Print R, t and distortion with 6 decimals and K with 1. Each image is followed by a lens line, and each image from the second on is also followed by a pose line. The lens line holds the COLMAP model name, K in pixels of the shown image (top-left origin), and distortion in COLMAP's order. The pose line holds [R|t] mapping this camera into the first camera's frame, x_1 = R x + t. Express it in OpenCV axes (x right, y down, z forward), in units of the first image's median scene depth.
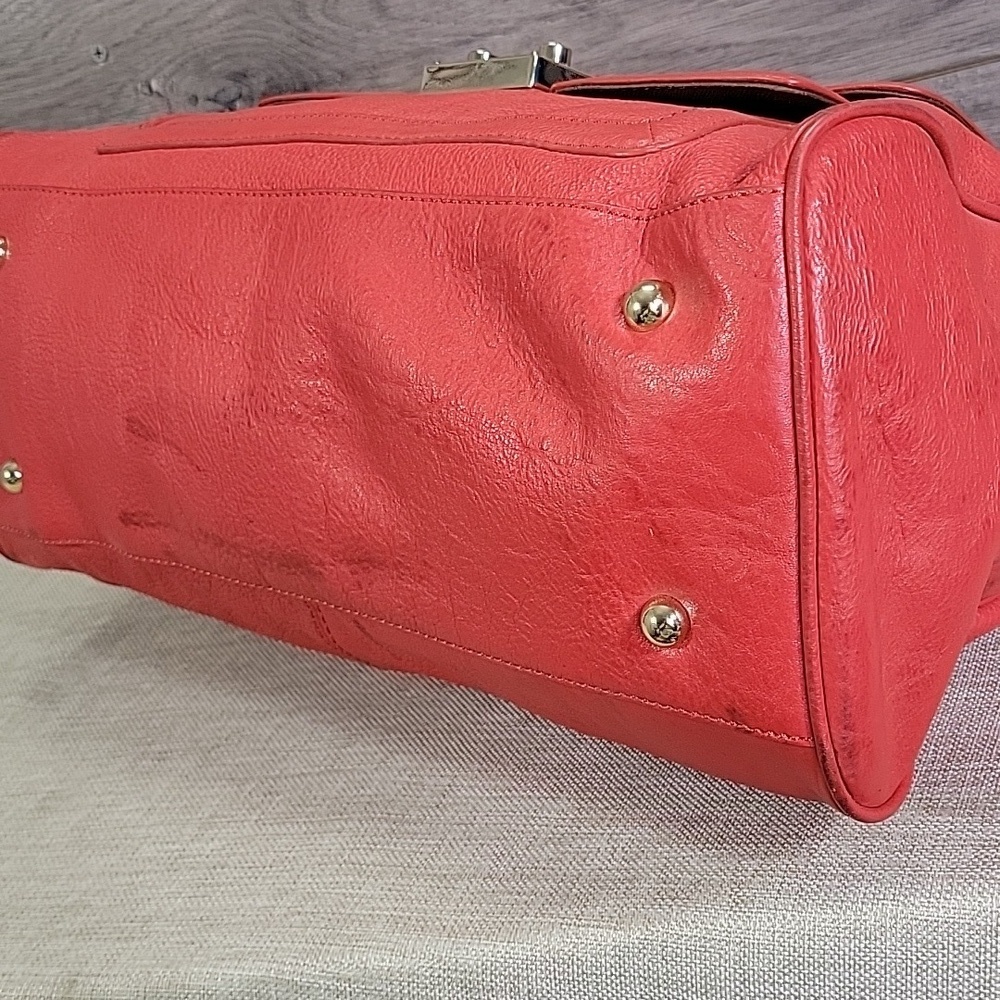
lens RADIAL K [[1548.1, 0, 500.3], [0, 1548.1, 558.3], [0, 0, 1]] dist [0.027978, -0.020443]
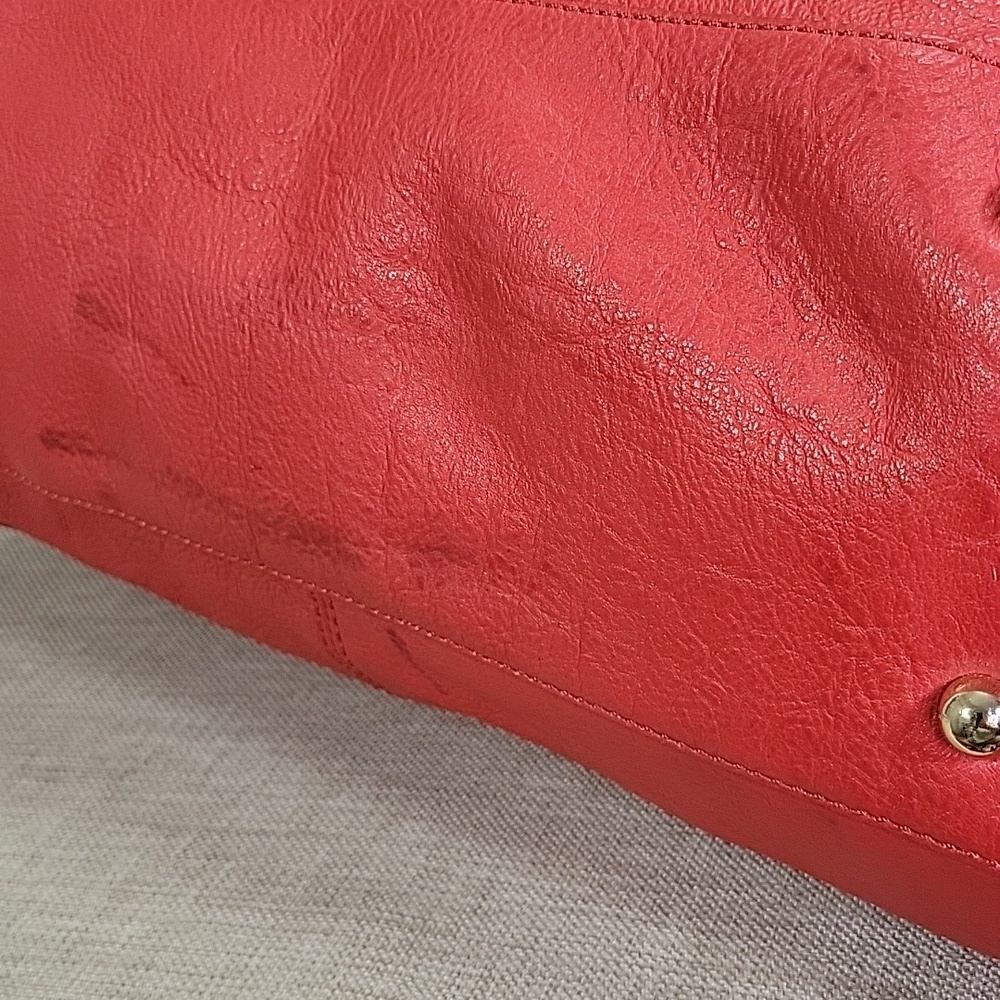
lens RADIAL K [[1688.4, 0, 494.4], [0, 1688.4, 510.8], [0, 0, 1]] dist [0.013958, -0.033124]
pose [[0.989310, 0.118978, 0.084324, -0.117864], [-0.118118, 0.992884, -0.015129, -0.006240], [-0.085524, 0.005008, 0.996324, 0.255493]]
